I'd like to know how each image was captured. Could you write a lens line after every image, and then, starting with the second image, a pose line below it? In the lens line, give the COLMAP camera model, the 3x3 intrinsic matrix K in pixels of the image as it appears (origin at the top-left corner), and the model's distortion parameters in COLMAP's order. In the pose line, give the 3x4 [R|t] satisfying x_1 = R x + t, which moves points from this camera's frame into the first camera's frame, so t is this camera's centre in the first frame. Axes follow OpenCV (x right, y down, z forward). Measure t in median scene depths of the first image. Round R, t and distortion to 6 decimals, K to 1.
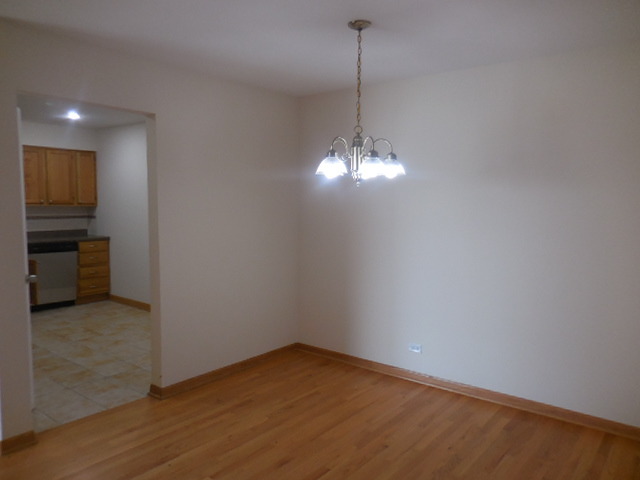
lens RADIAL K [[477.6, 0, 320.5], [0, 477.6, 243.0], [0, 0, 1]] dist [-0.026769, 0.024857]
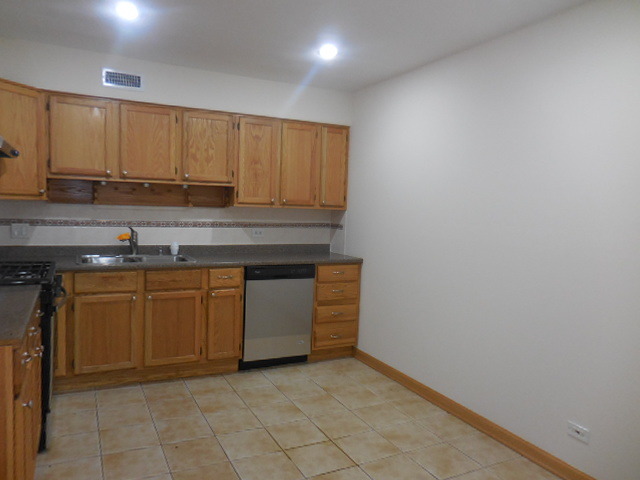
lens RADIAL K [[477.6, 0, 319.1], [0, 477.6, 239.3], [0, 0, 1]] dist [-0.026769, 0.024857]
pose [[0.901947, 0.048076, -0.429162, -0.226414], [-0.061462, 0.997958, -0.017379, -0.024629], [0.427450, 0.042052, 0.903061, 0.404253]]
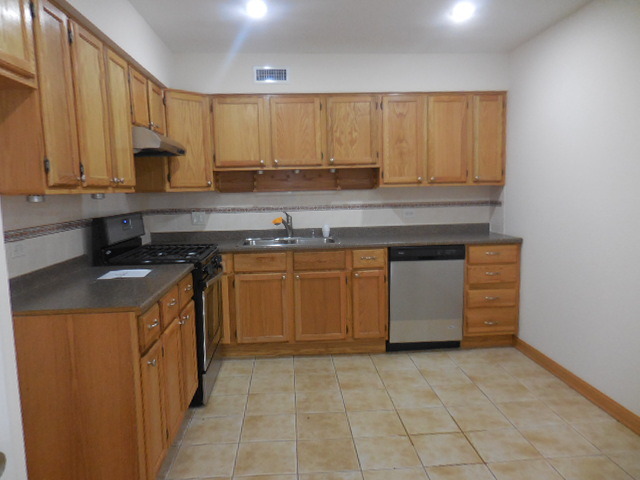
lens RADIAL K [[477.6, 0, 320.1], [0, 477.6, 238.4], [0, 0, 1]] dist [-0.026769, 0.024857]
pose [[0.662728, 0.051363, -0.747097, -0.181690], [-0.037129, 0.998672, 0.035723, -0.024580], [0.747939, 0.004064, 0.663755, 0.448042]]
